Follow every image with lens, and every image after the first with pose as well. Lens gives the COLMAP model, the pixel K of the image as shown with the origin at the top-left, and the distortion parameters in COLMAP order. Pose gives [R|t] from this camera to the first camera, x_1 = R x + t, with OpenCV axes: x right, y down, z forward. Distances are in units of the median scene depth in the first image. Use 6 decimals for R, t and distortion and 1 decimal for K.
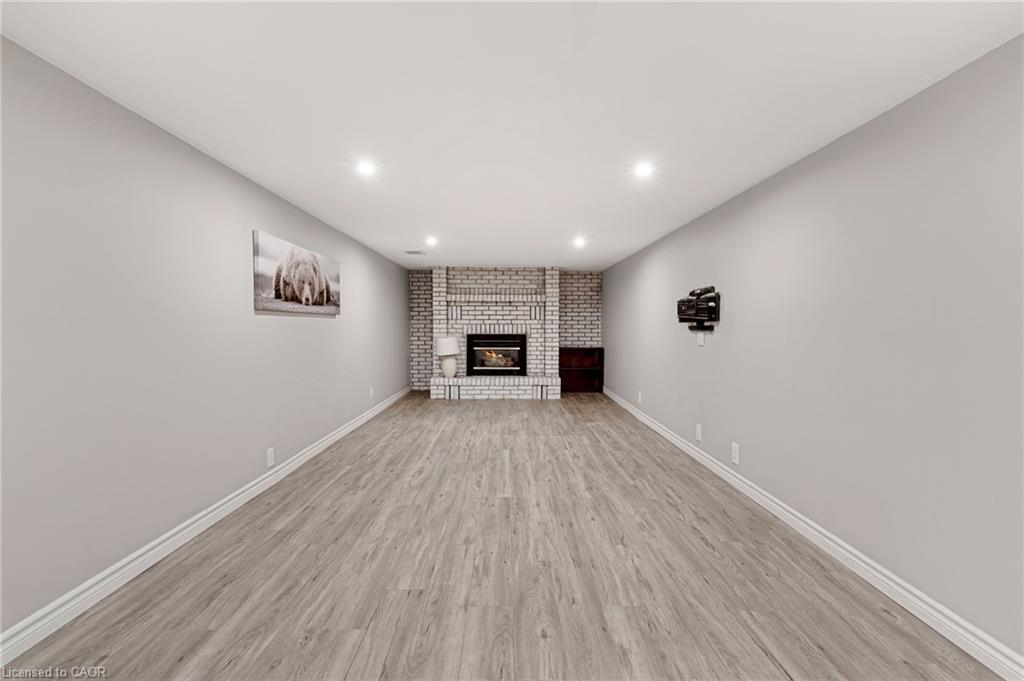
lens RADIAL K [[484.1, 0, 513.5], [0, 484.1, 337.2], [0, 0, 1]] dist [0.001577, 0.001770]
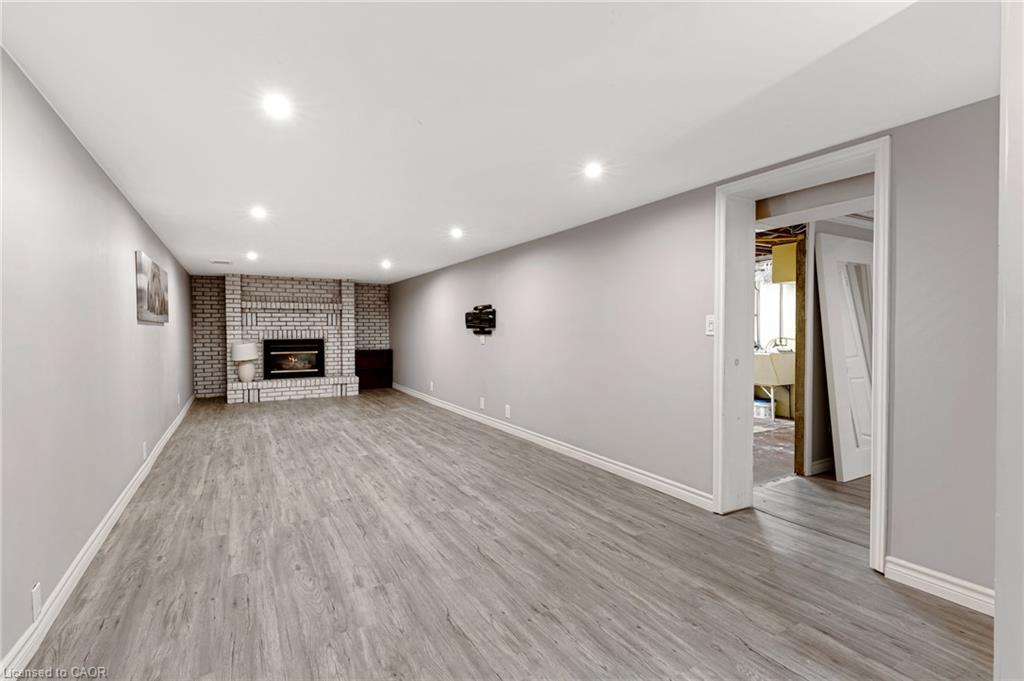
lens RADIAL K [[484.1, 0, 513.6], [0, 484.1, 336.5], [0, 0, 1]] dist [0.001577, 0.001770]
pose [[0.876553, -0.013567, 0.481114, -0.252467], [0.018020, 0.999827, -0.004638, 0.002590], [-0.480968, 0.012735, 0.876646, -0.356312]]
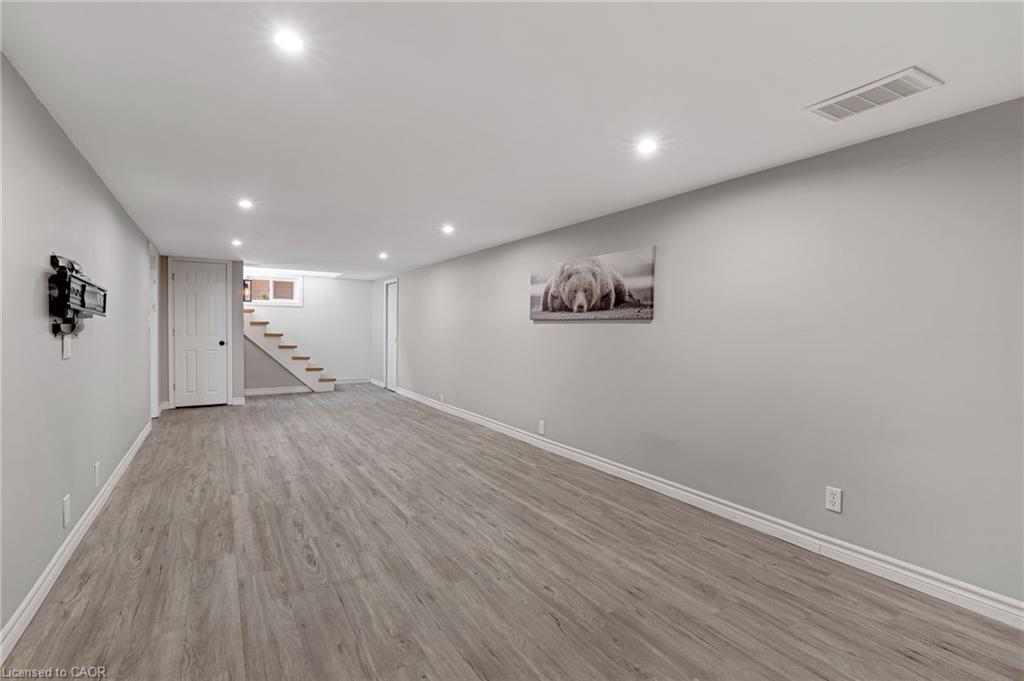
lens RADIAL K [[484.1, 0, 510.9], [0, 484.1, 338.7], [0, 0, 1]] dist [0.001577, 0.001770]
pose [[-0.861858, -0.005147, -0.507124, 0.235029], [-0.028180, 0.998890, 0.037755, -0.045049], [0.506367, 0.046831, -0.861046, 1.857031]]
